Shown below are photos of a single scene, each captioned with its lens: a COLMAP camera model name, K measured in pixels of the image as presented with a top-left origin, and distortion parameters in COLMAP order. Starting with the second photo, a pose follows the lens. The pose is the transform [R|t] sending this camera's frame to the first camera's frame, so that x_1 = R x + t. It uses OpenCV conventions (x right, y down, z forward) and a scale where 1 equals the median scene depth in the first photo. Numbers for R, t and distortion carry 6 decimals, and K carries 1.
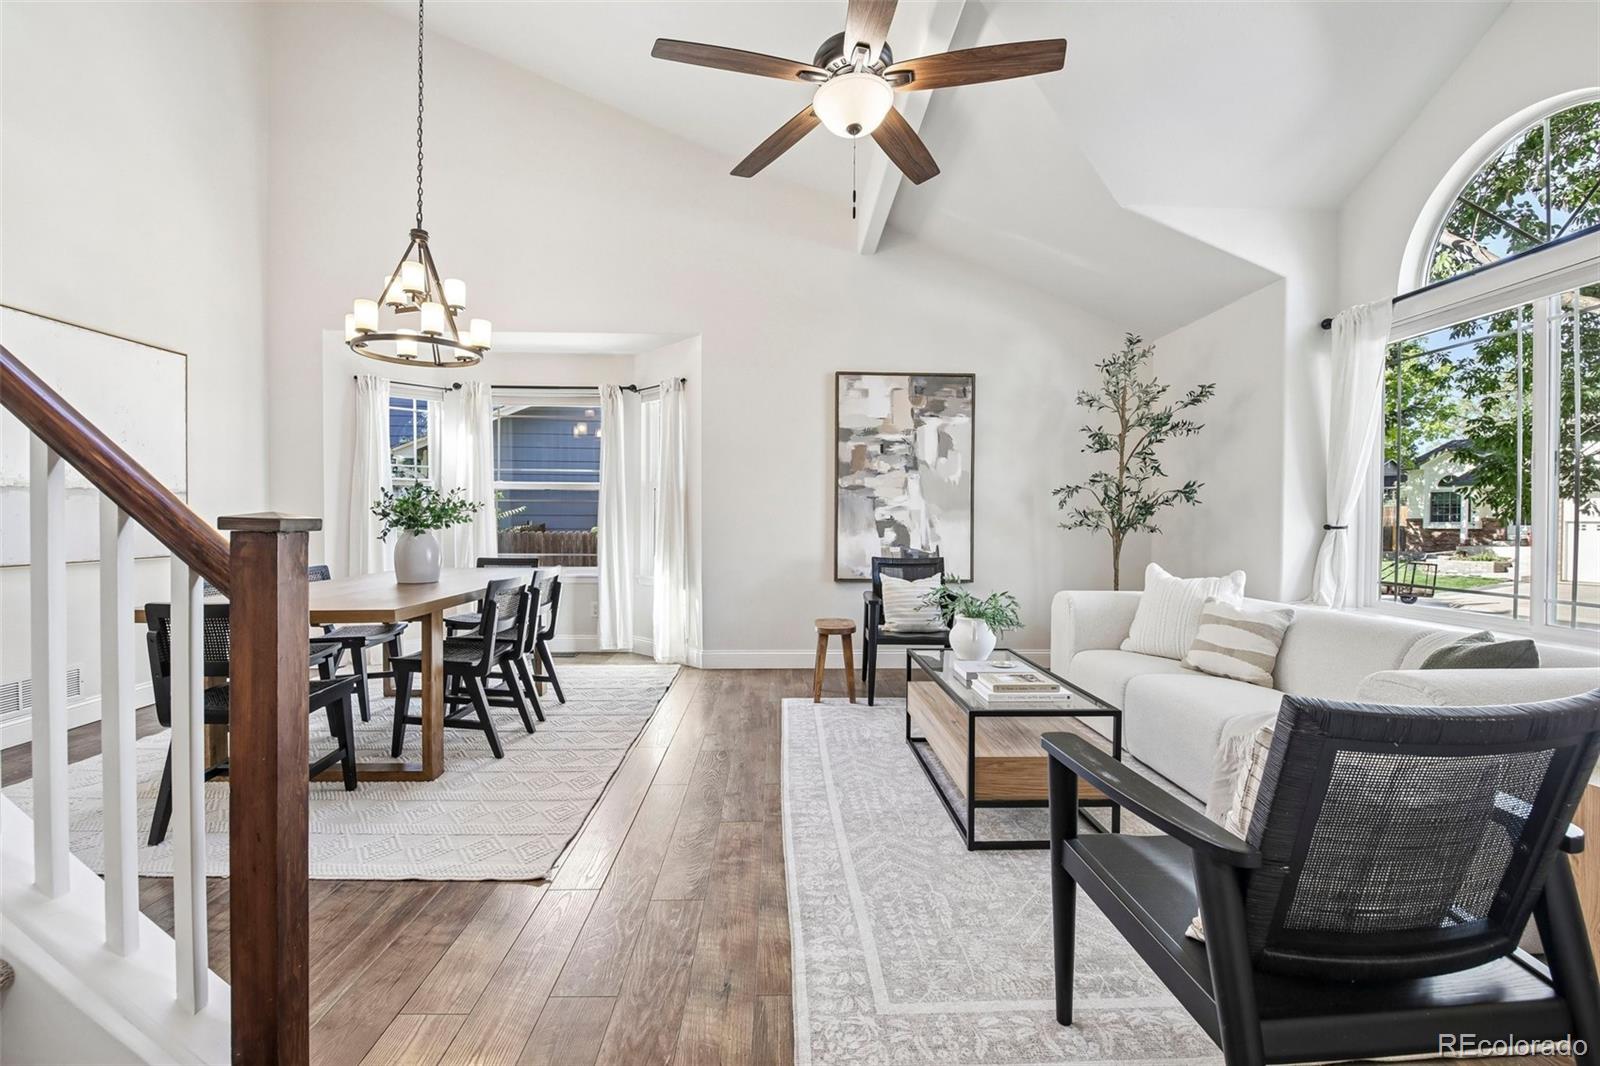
lens RADIAL K [[694.0, 0, 796.3], [0, 694.0, 537.1], [0, 0, 1]] dist [-0.008126, -0.005431]
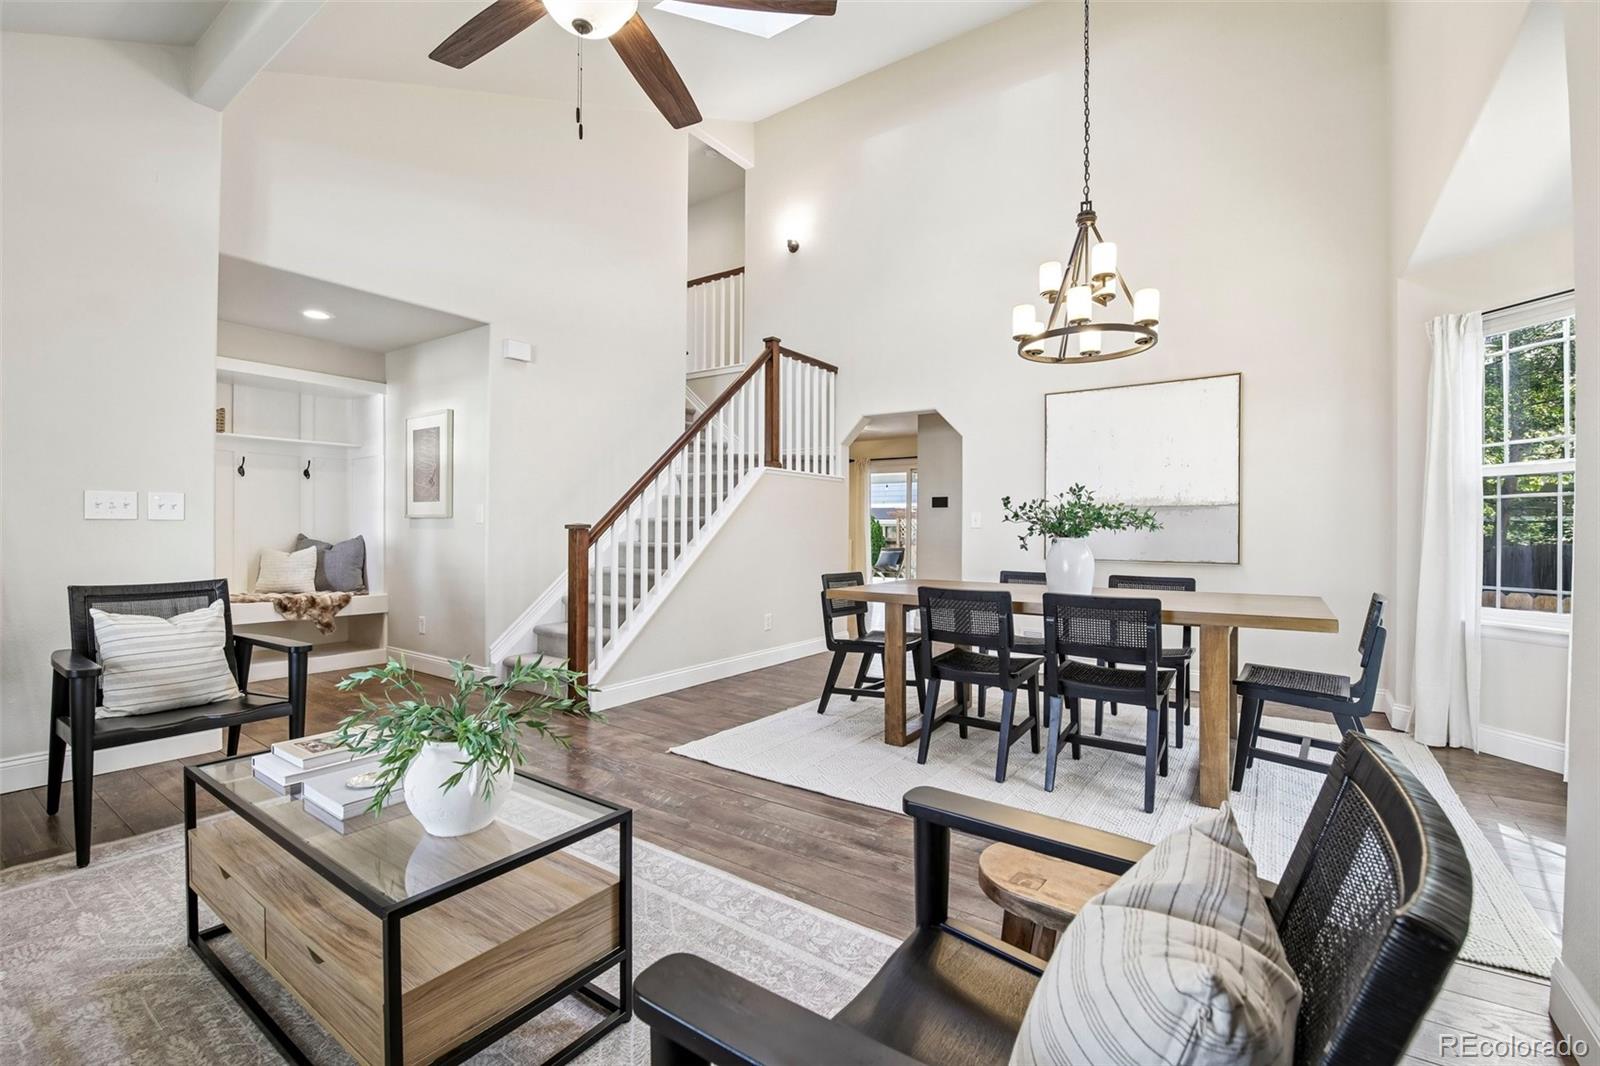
lens RADIAL K [[694.0, 0, 790.9], [0, 694.0, 536.1], [0, 0, 1]] dist [-0.008126, -0.005431]
pose [[-0.610476, 0.001529, -0.792033, 0.303659], [-0.028905, 0.999289, 0.024208, -0.018616], [0.791507, 0.037672, -0.609998, 0.915417]]
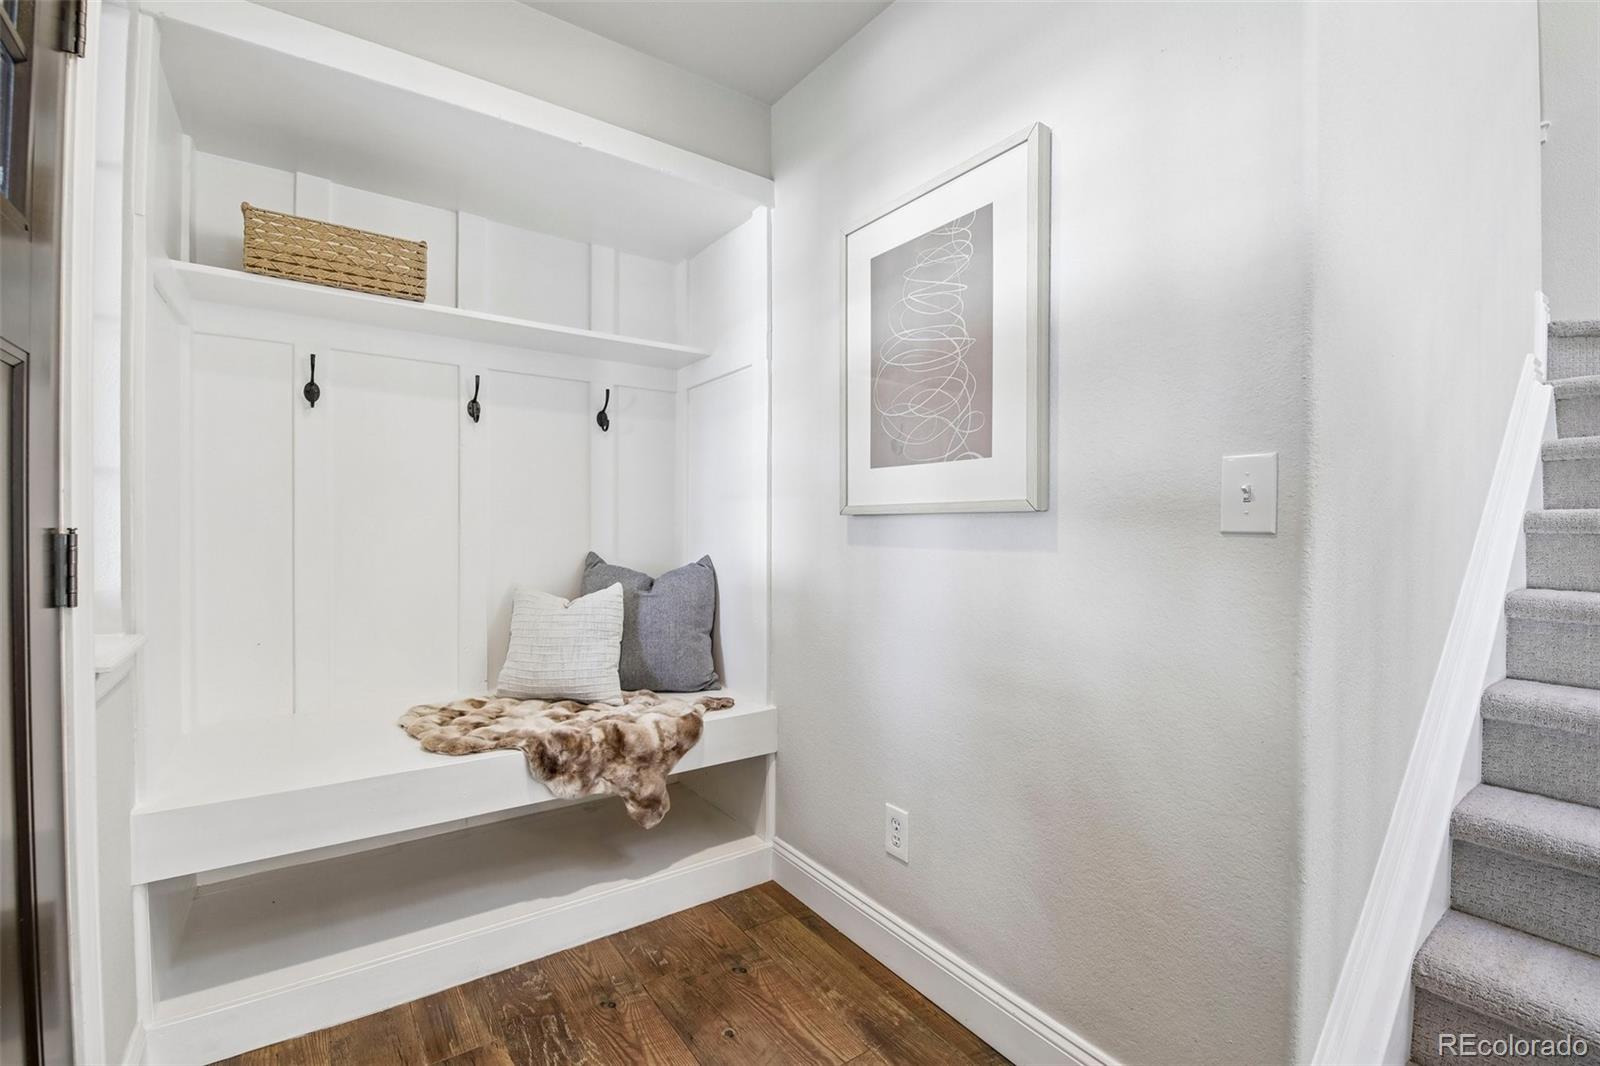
lens RADIAL K [[694.0, 0, 790.5], [0, 694.0, 529.5], [0, 0, 1]] dist [-0.008126, -0.005431]
pose [[-0.841600, -0.000702, -0.540101, 0.220141], [-0.018618, 0.999443, 0.027711, -0.014247], [0.539780, 0.033377, -0.841144, 0.645449]]
